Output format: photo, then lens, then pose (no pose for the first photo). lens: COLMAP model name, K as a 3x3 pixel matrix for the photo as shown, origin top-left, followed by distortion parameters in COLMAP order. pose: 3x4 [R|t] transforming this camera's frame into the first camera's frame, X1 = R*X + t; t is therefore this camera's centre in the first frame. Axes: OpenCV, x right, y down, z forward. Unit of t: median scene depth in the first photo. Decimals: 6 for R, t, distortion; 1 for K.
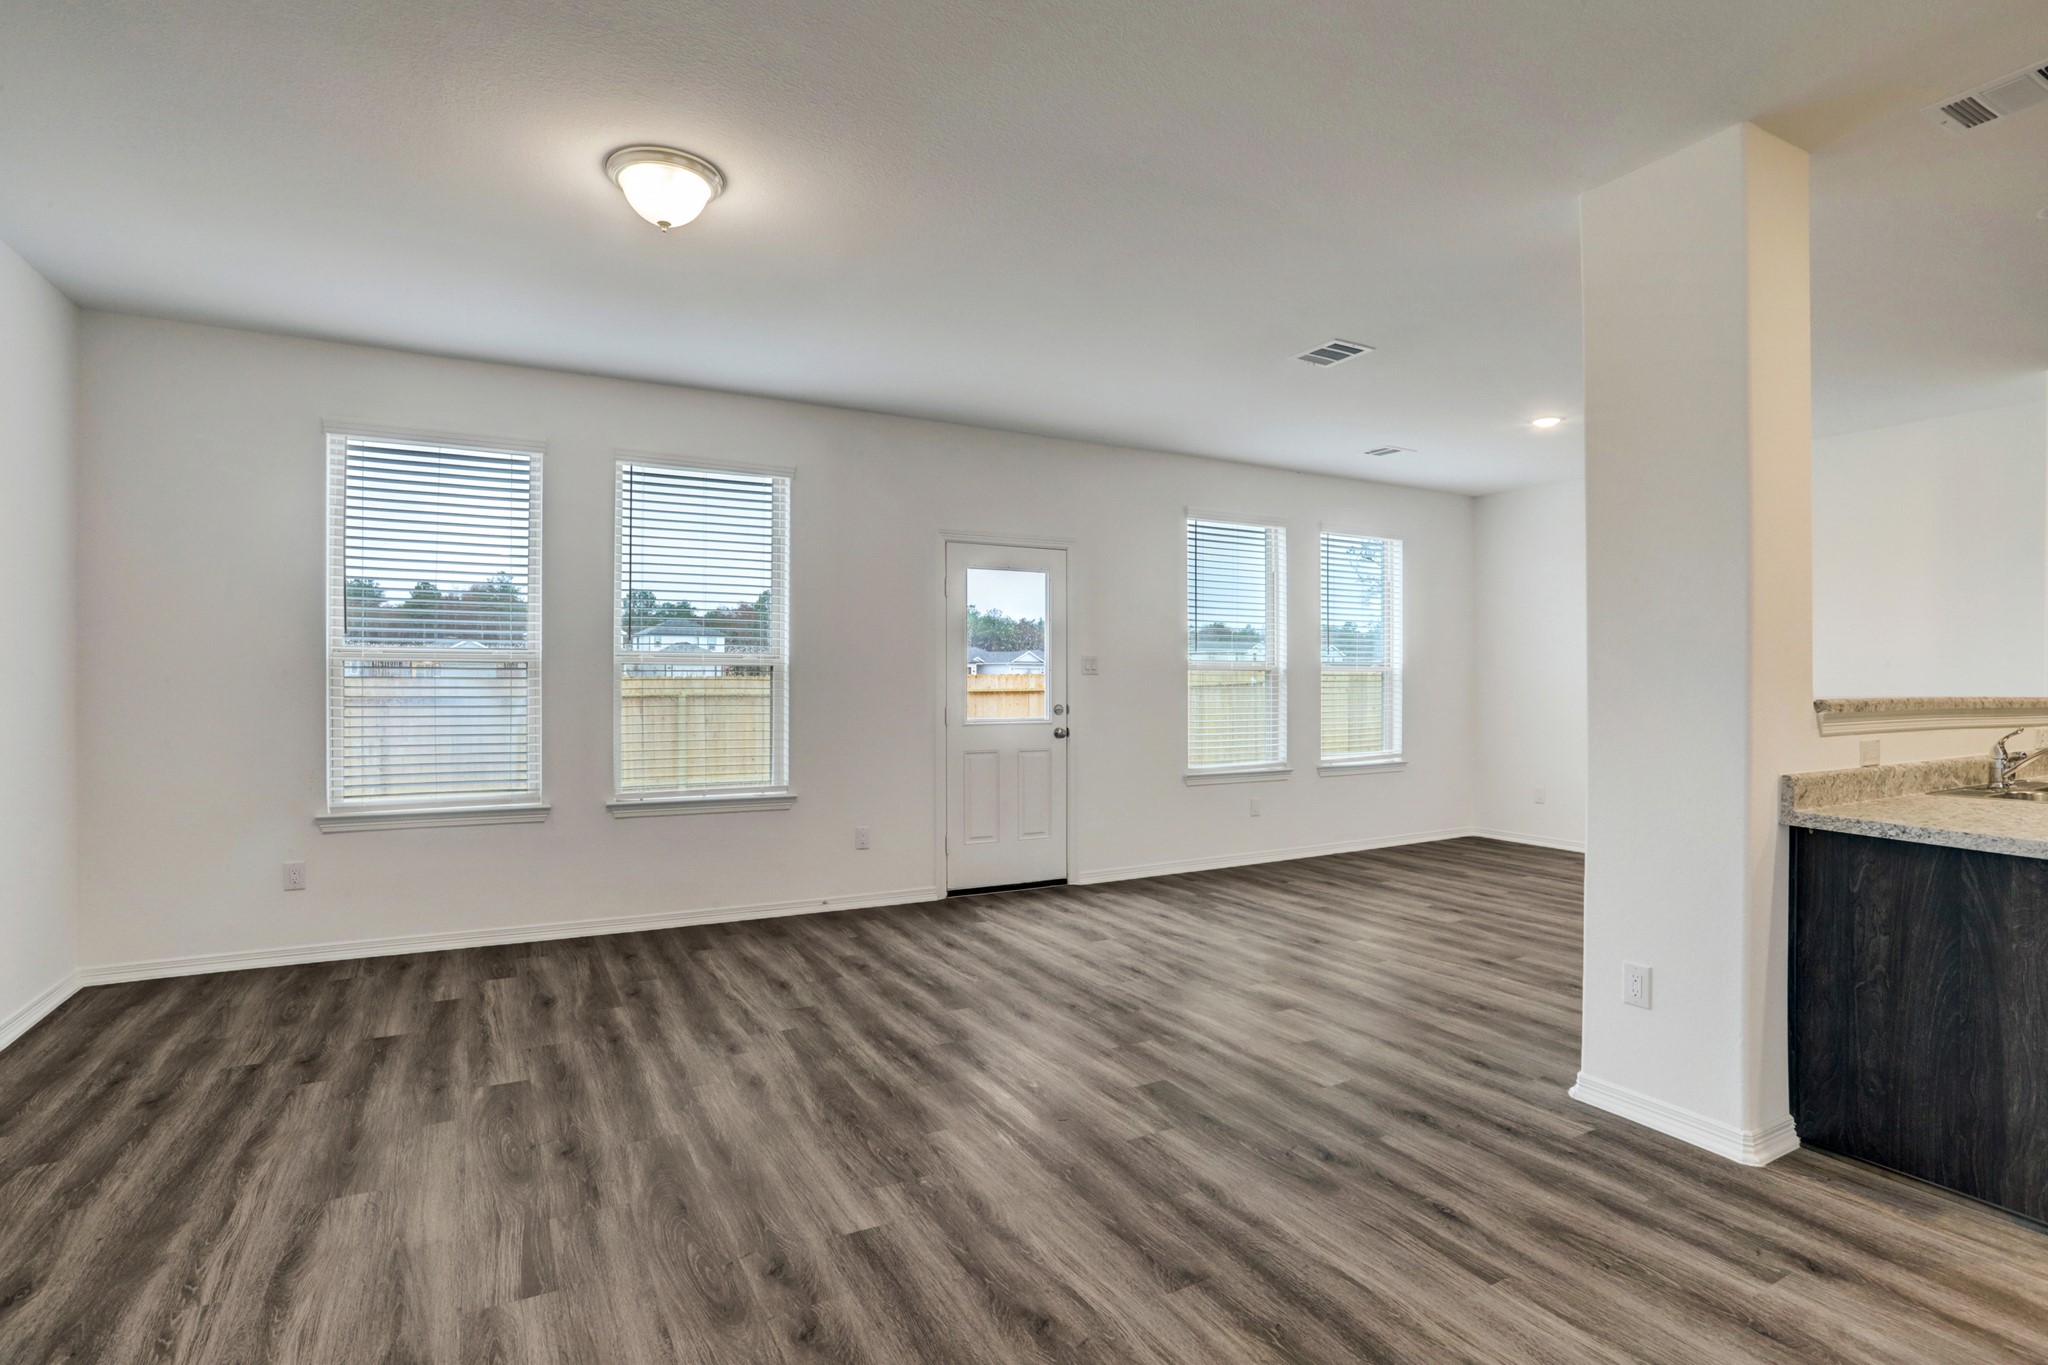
lens RADIAL K [[1016.2, 0, 1024.0], [0, 1016.2, 682.5], [0, 0, 1]] dist [-0.067961, 0.032000]
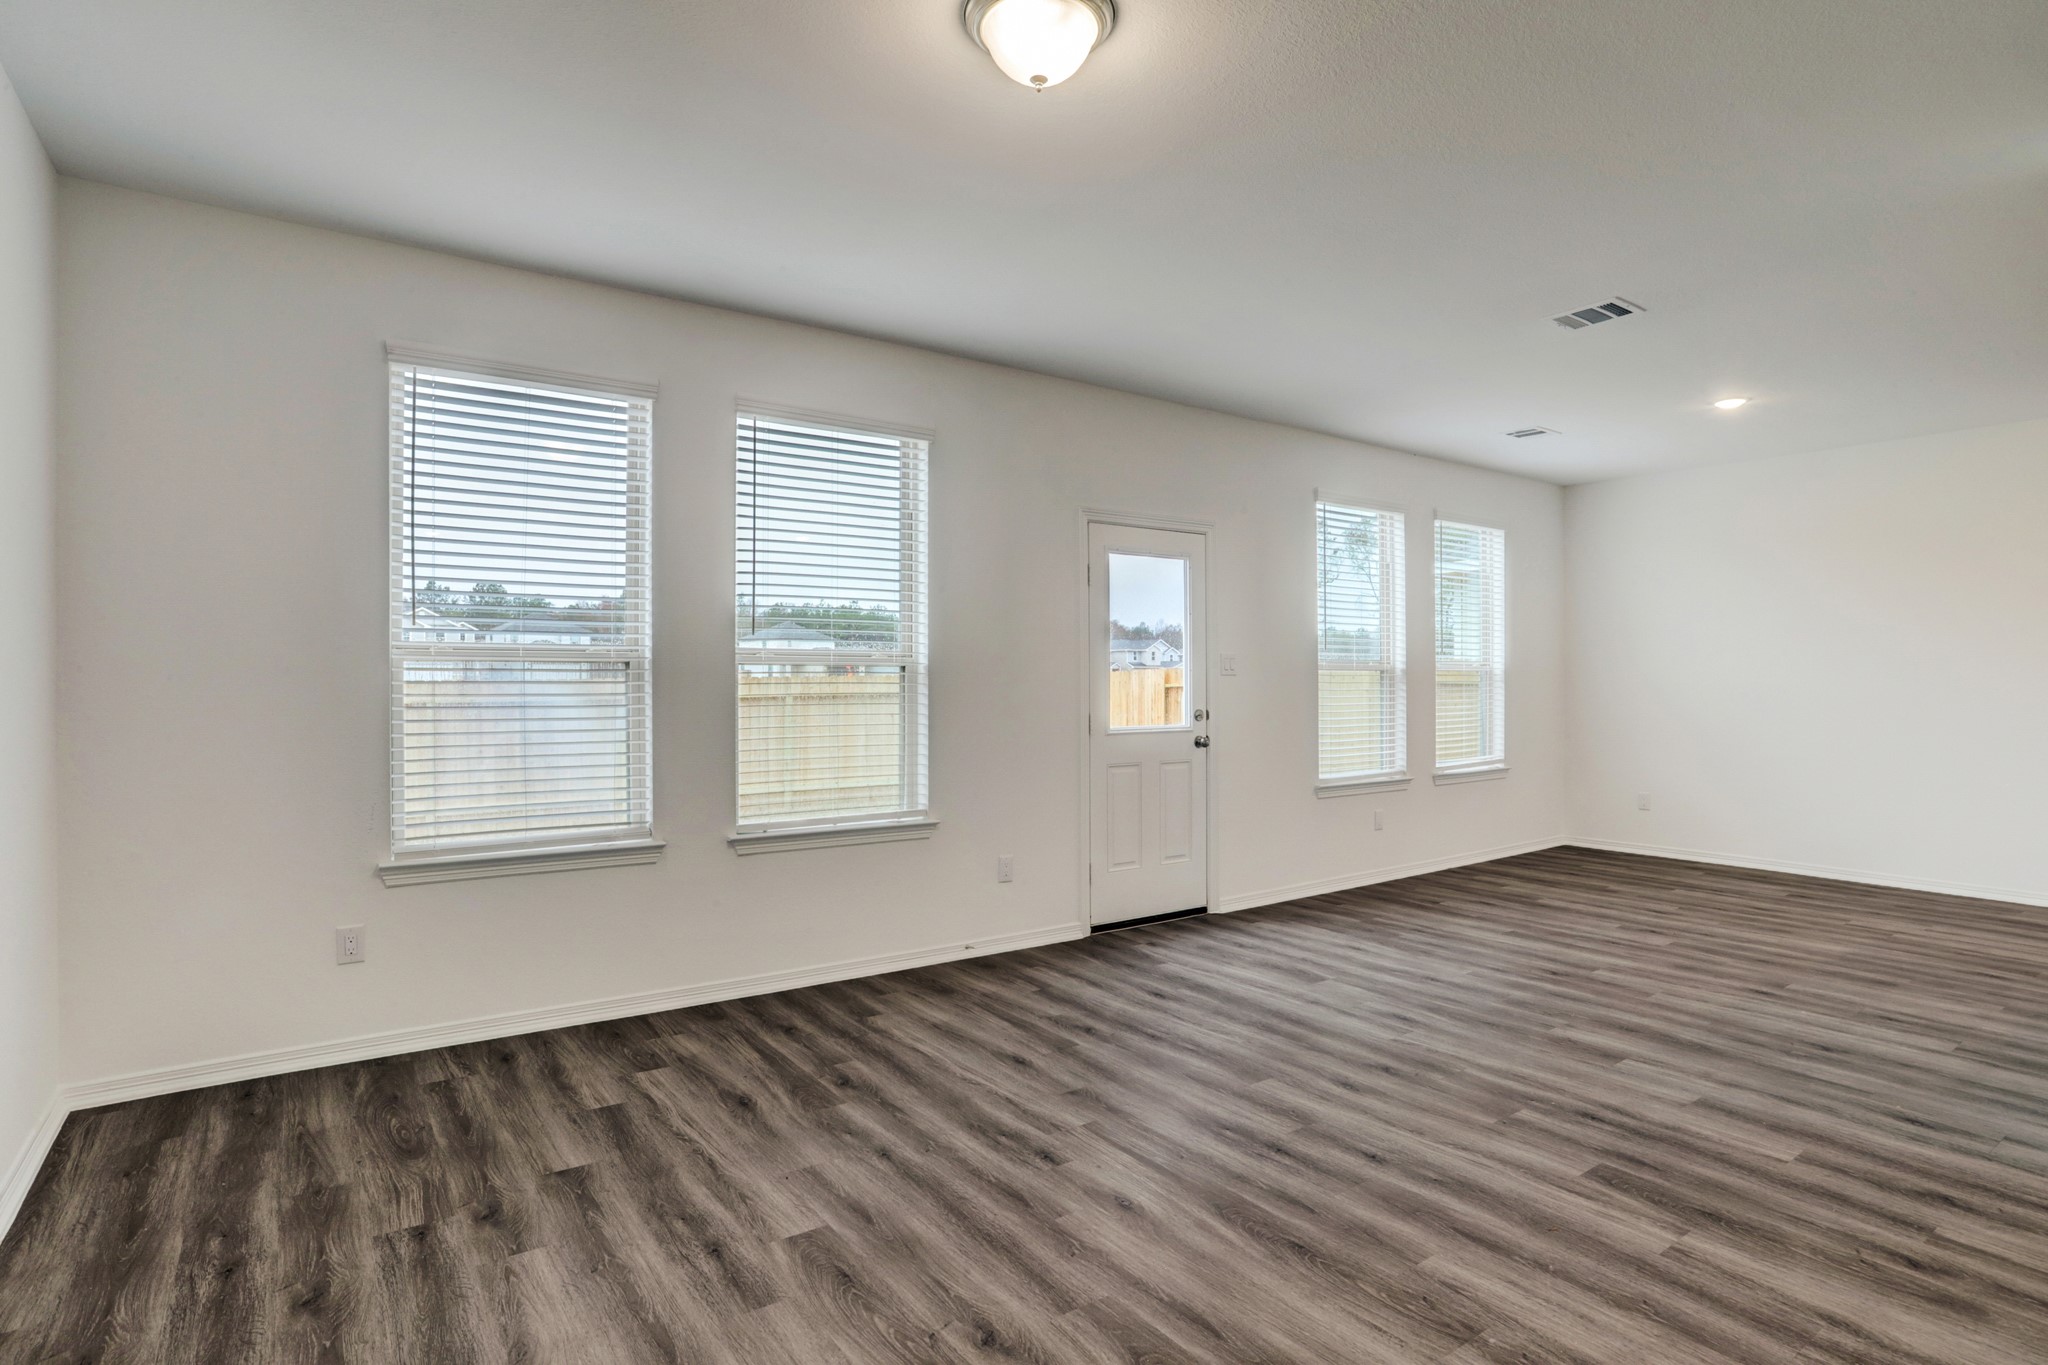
lens RADIAL K [[1061.9, 0, 1024.0], [0, 1061.9, 682.5], [0, 0, 1]] dist [-0.065368, 0.034385]
pose [[0.993155, -0.003741, 0.116747, -0.304617], [0.003768, 0.999993, -0.000008, -0.003312], [-0.116747, 0.000448, 0.993162, 0.143240]]
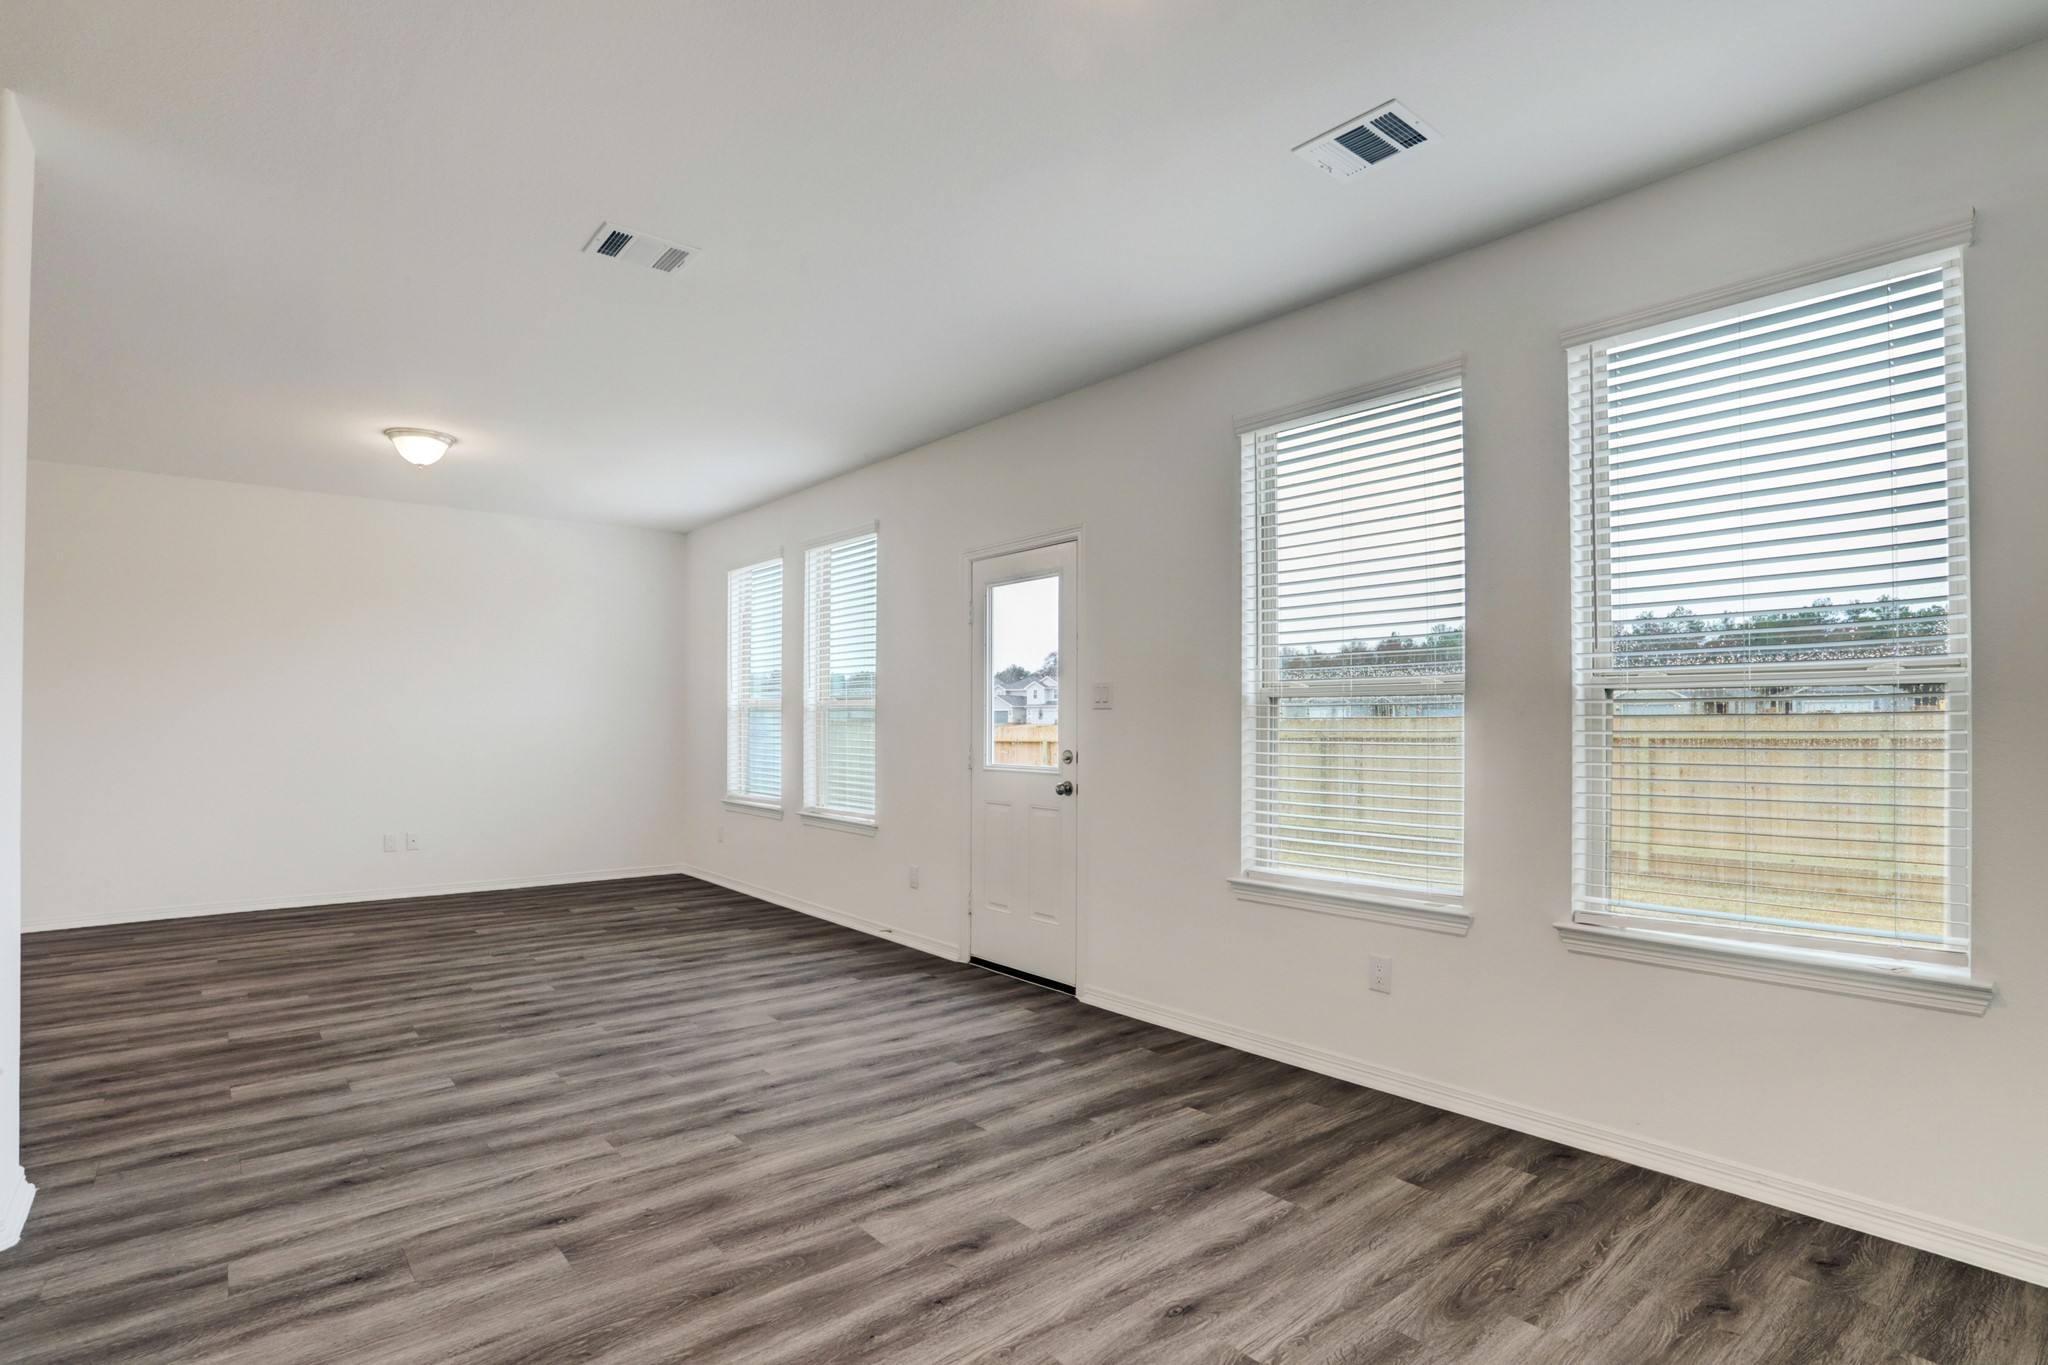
lens RADIAL K [[1005.7, 0, 1027.3], [0, 1005.7, 714.3], [0, 0, 1]] dist [-0.088231, 0.031145]
pose [[0.200597, -0.009899, -0.979624, 1.017871], [-0.009453, 0.999883, -0.012039, 0.006269], [0.979628, 0.011675, 0.200480, 1.121196]]
